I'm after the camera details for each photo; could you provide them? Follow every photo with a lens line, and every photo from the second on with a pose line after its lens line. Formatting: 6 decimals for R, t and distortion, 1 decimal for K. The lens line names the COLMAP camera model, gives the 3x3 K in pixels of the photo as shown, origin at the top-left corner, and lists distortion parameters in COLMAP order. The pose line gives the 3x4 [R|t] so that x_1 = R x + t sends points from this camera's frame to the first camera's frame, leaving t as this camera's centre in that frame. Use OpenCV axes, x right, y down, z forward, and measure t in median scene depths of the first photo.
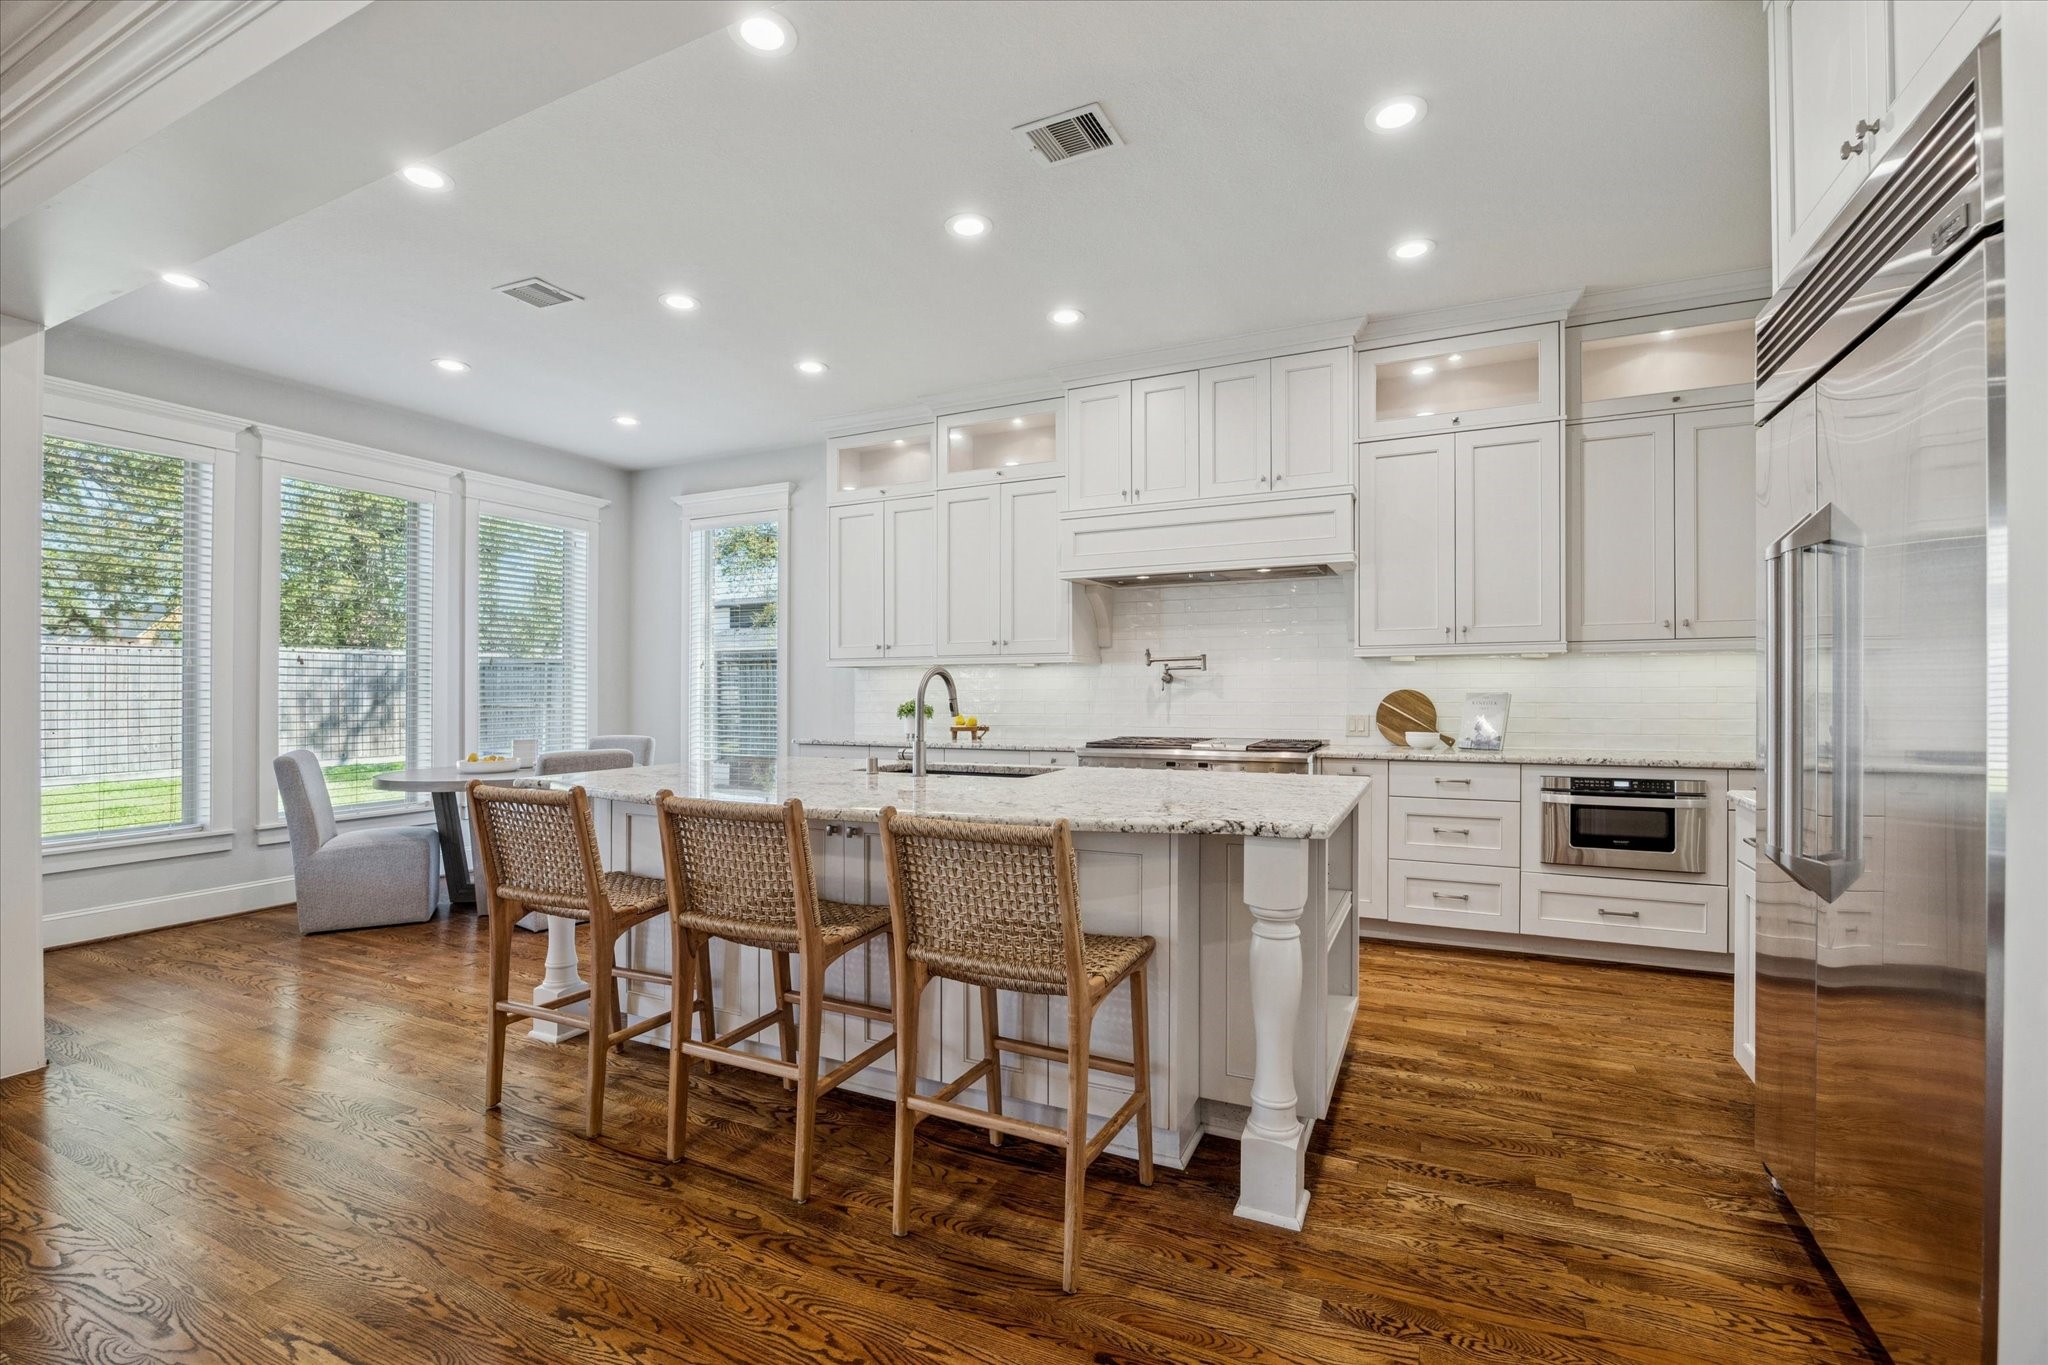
lens RADIAL K [[884.2, 0, 1024.0], [0, 884.2, 682.5], [0, 0, 1]] dist [-0.015732, -0.000087]
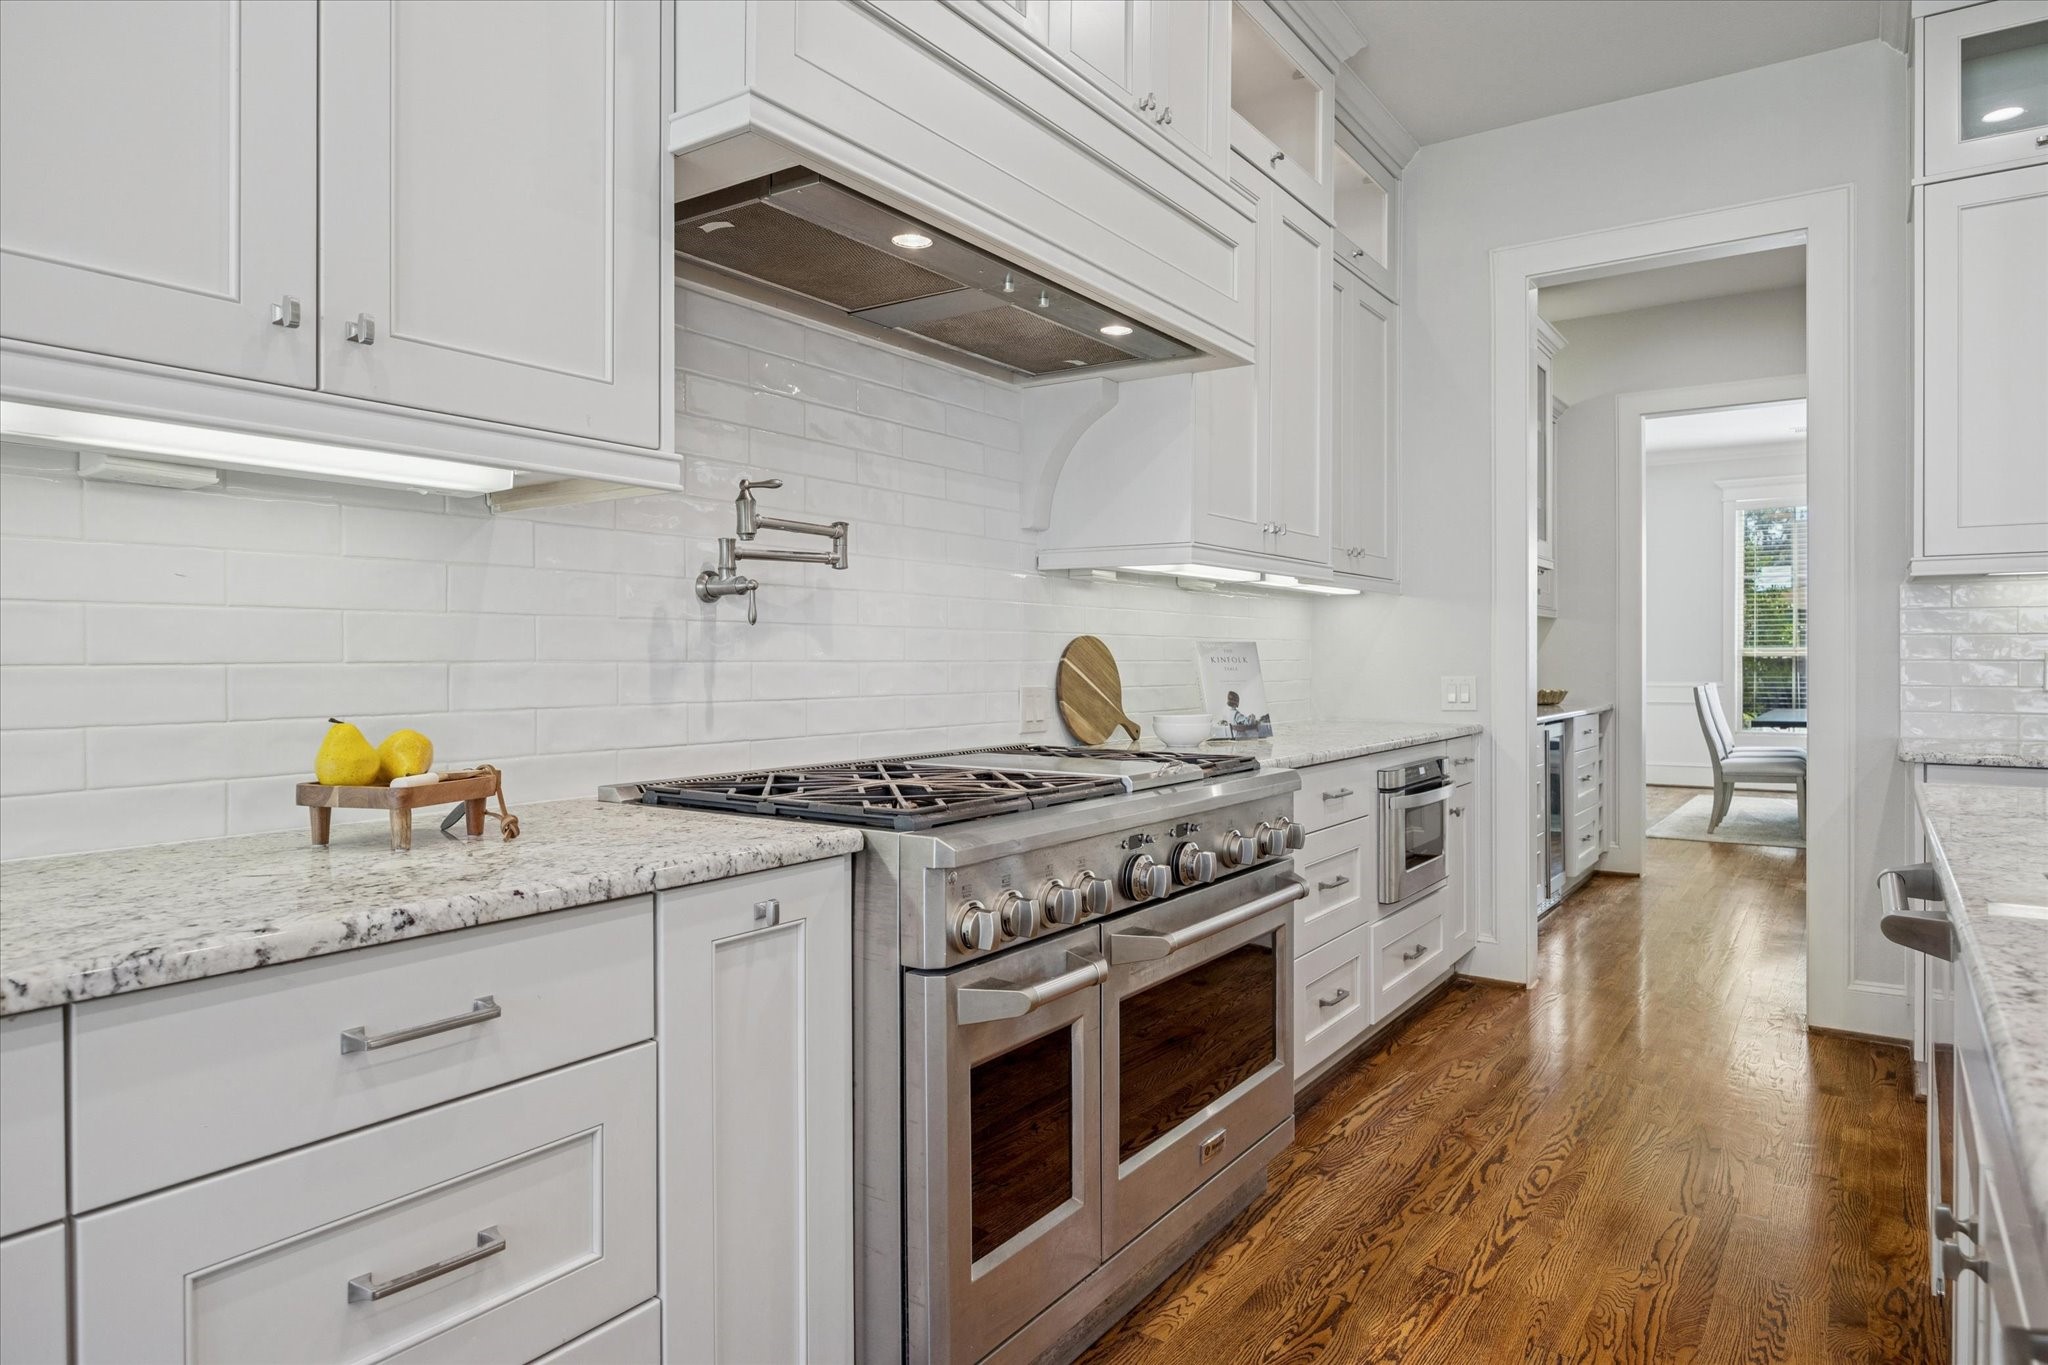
lens RADIAL K [[1209.4, 0, 1028.9], [0, 1209.4, 673.5], [0, 0, 1]] dist [-0.001432, -0.000314]
pose [[0.162748, -0.008641, 0.986630, -0.266859], [-0.008081, 0.999916, 0.010090, 0.023702], [-0.986635, -0.009615, 0.162664, 0.908119]]
